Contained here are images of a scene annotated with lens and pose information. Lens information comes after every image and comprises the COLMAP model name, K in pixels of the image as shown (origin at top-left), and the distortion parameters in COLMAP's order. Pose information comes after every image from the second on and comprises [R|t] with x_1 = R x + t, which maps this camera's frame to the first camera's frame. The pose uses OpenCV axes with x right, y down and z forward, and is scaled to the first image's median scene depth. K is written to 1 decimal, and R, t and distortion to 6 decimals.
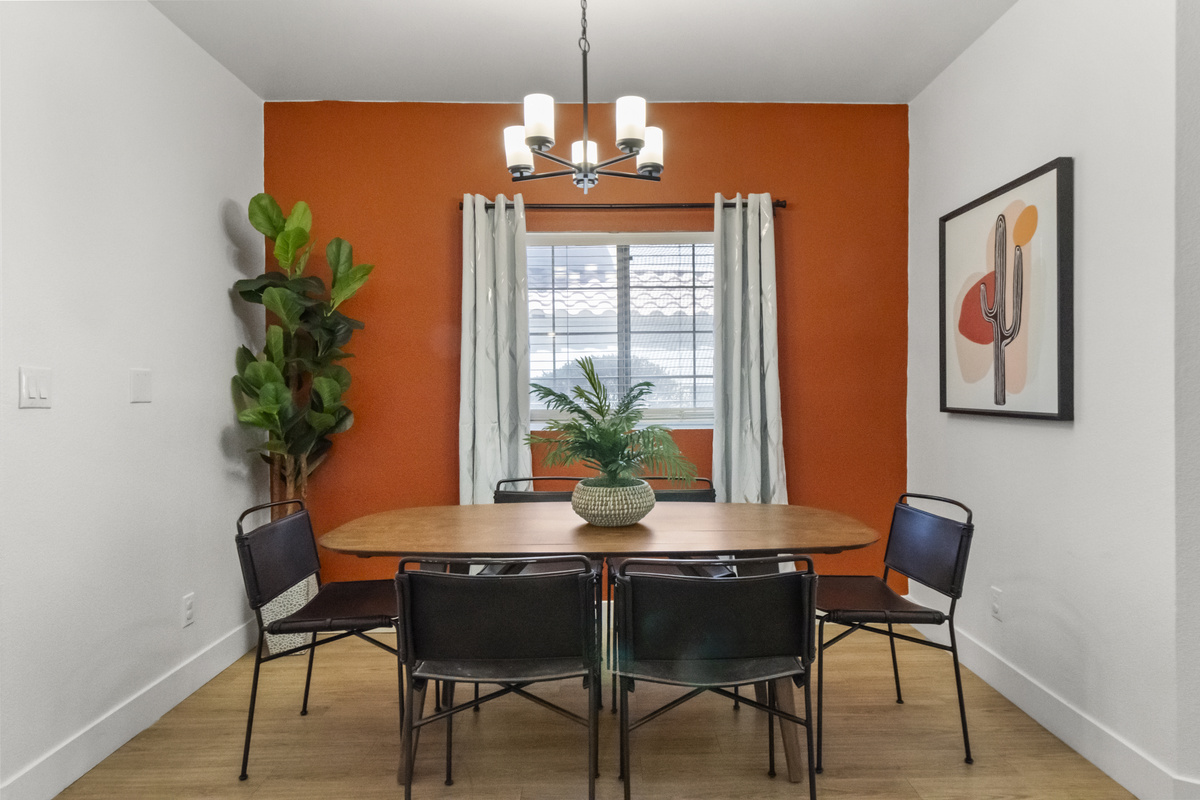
lens RADIAL K [[721.5, 0, 600.0], [0, 721.5, 400.0], [0, 0, 1]] dist [-0.007846, -0.003778]
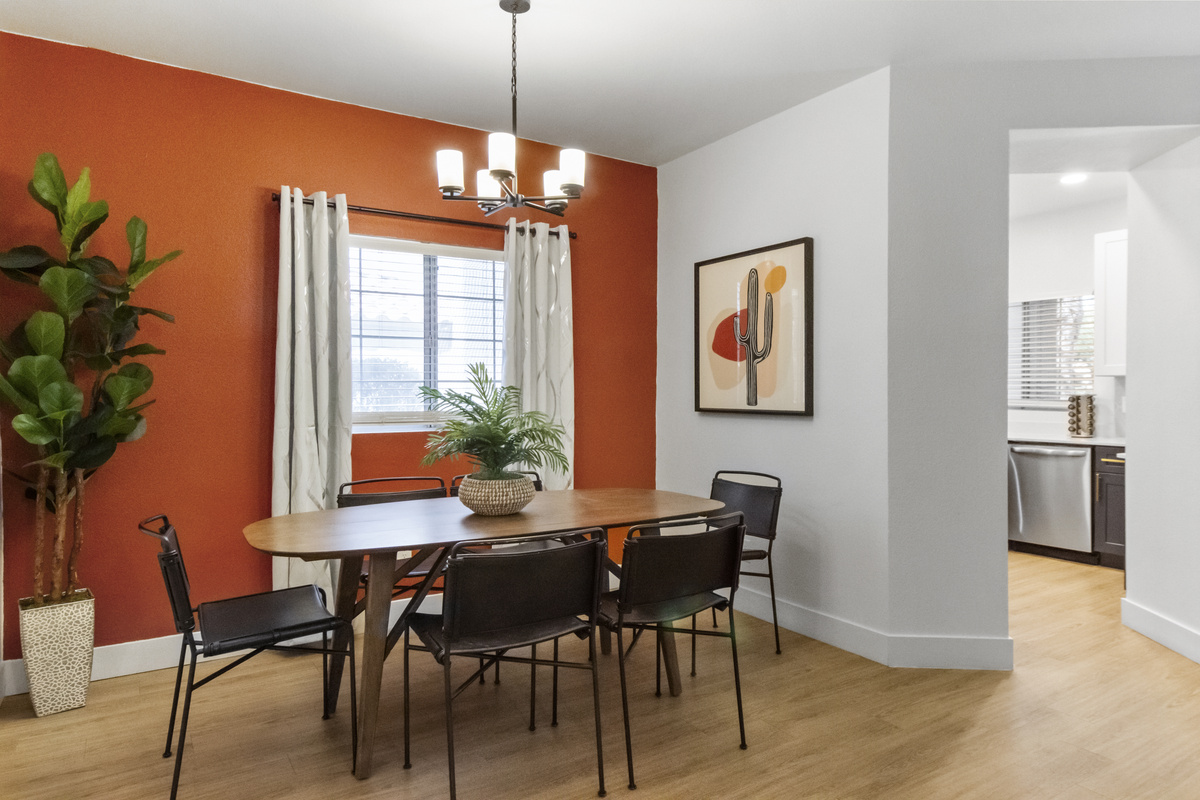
lens RADIAL K [[721.6, 0, 595.7], [0, 721.6, 406.5], [0, 0, 1]] dist [0.001229, -0.000721]
pose [[0.854555, -0.004427, 0.519343, -0.425014], [0.001696, 0.999982, 0.005734, 0.000059], [-0.519359, -0.004019, 0.854547, -0.034819]]
